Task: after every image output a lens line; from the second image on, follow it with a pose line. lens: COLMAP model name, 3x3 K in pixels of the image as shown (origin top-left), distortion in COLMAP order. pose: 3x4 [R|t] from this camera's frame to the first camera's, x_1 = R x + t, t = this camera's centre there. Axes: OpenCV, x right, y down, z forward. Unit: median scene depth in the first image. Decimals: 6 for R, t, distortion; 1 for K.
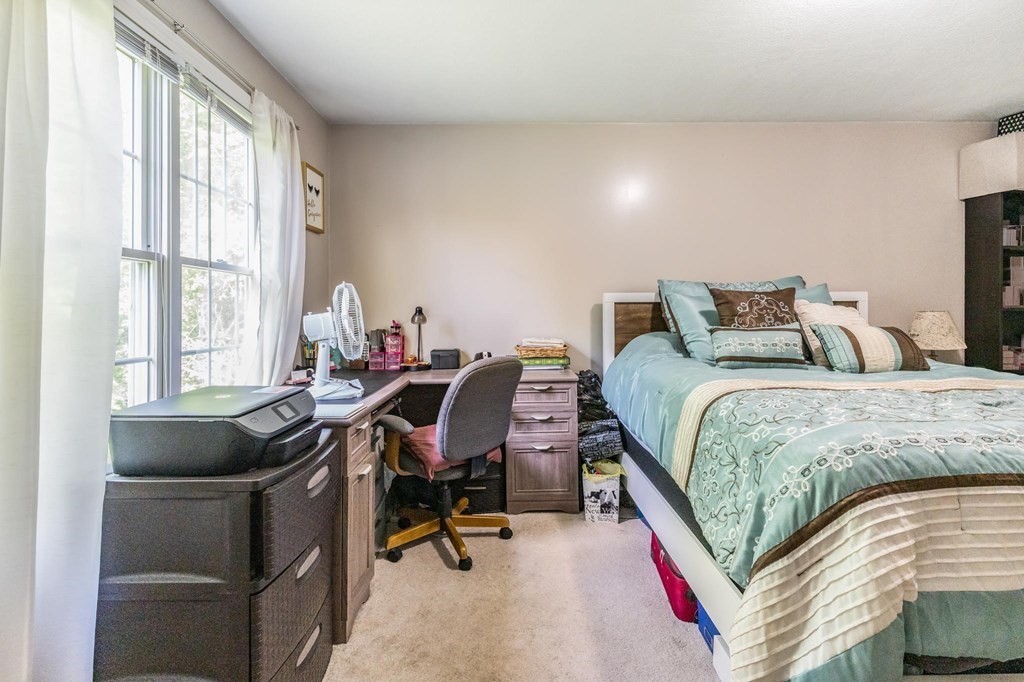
lens RADIAL K [[492.2, 0, 513.2], [0, 492.2, 338.1], [0, 0, 1]] dist [0.005735, -0.001432]
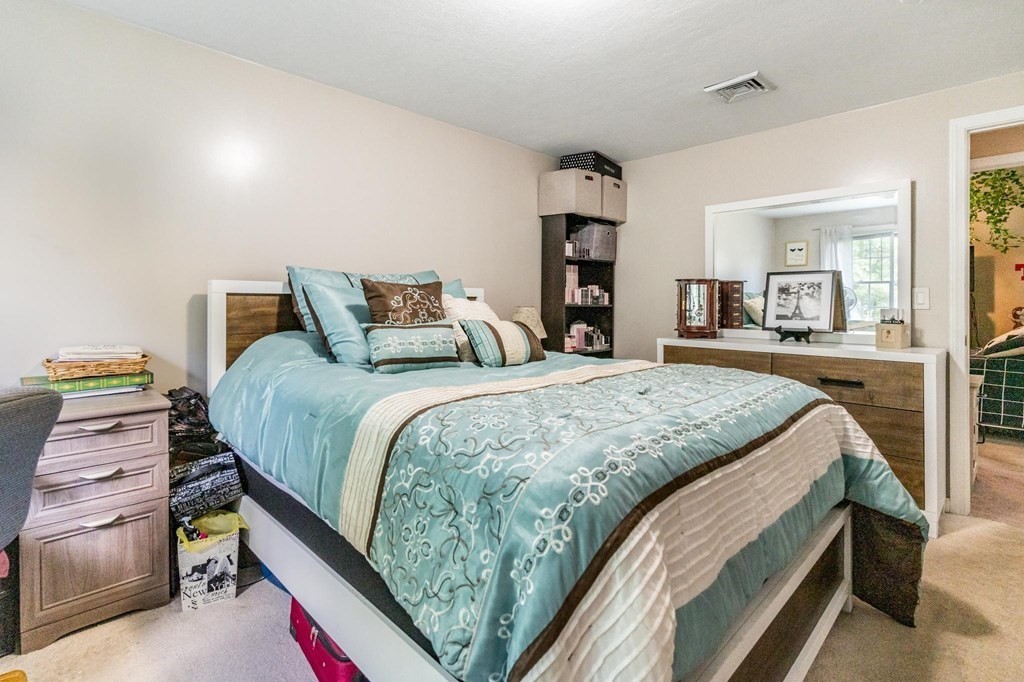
lens RADIAL K [[492.2, 0, 500.2], [0, 492.2, 304.7], [0, 0, 1]] dist [0.005735, -0.001432]
pose [[0.726547, 0.006246, 0.687088, -0.006750], [0.031812, 0.998581, -0.042717, -0.013179], [-0.686380, 0.052894, 0.725317, 0.231625]]
